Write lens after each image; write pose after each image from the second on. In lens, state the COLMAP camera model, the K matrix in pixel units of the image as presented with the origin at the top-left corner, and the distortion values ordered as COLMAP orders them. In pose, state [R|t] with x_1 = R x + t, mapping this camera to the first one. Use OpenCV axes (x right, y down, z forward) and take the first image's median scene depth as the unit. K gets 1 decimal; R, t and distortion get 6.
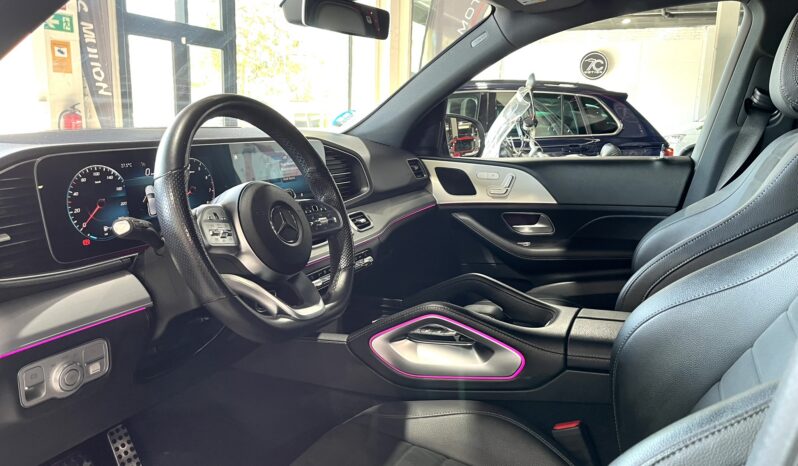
lens RADIAL K [[604.3, 0, 399.2], [0, 604.3, 238.8], [0, 0, 1]] dist [0.057059, -0.082655]
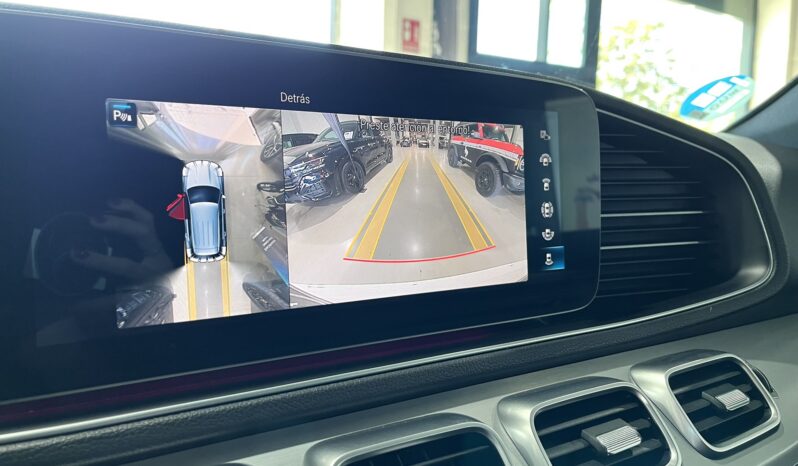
lens RADIAL K [[604.3, 0, 398.0], [0, 604.3, 233.5], [0, 0, 1]] dist [0.057059, -0.082655]
pose [[0.828703, 0.060933, -0.556362, -0.038521], [-0.117706, 0.990798, -0.066811, -0.063372], [0.547171, 0.120854, 0.828250, 0.695604]]
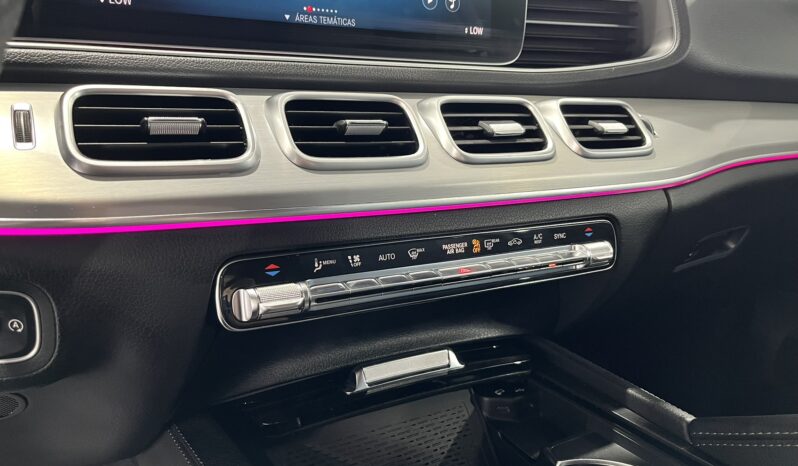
lens RADIAL K [[604.3, 0, 402.4], [0, 604.3, 237.3], [0, 0, 1]] dist [0.057059, -0.082655]
pose [[0.808371, 0.169012, -0.563890, 0.038893], [-0.147213, 0.985502, 0.084342, 0.015562], [0.569969, 0.014832, 0.821532, 0.661727]]
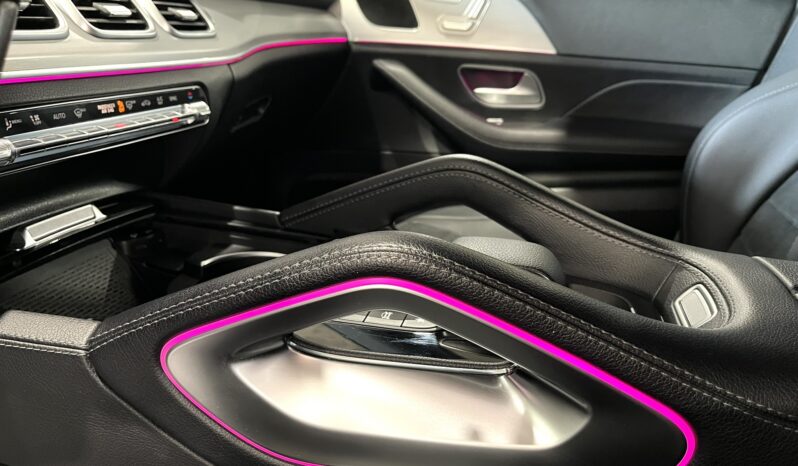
lens RADIAL K [[604.3, 0, 401.6], [0, 604.3, 228.7], [0, 0, 1]] dist [0.057059, -0.082655]
pose [[0.978946, 0.034776, 0.201137, 0.003488], [-0.063396, 0.988450, 0.137653, 0.046206], [-0.194027, -0.147506, 0.969843, 0.538759]]
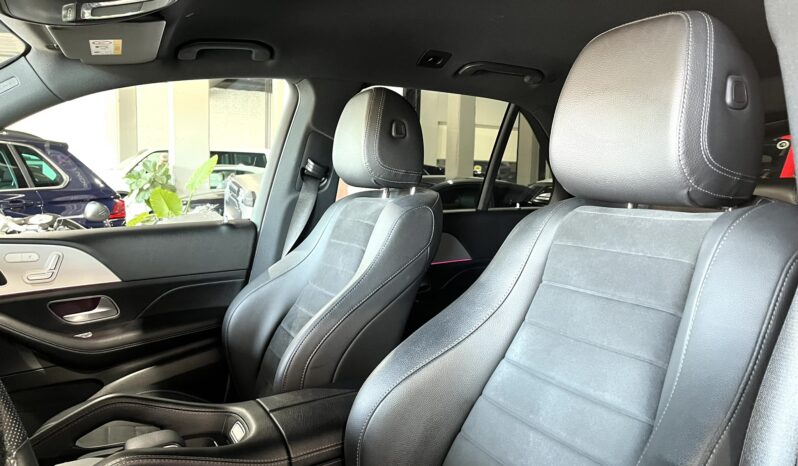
lens RADIAL K [[604.3, 0, 391.2], [0, 604.3, 238.6], [0, 0, 1]] dist [0.057059, -0.082655]
pose [[0.615252, -0.088925, 0.783299, -0.215742], [0.145258, 0.989392, -0.001773, -0.075250], [-0.774833, 0.114871, 0.621642, 0.198645]]
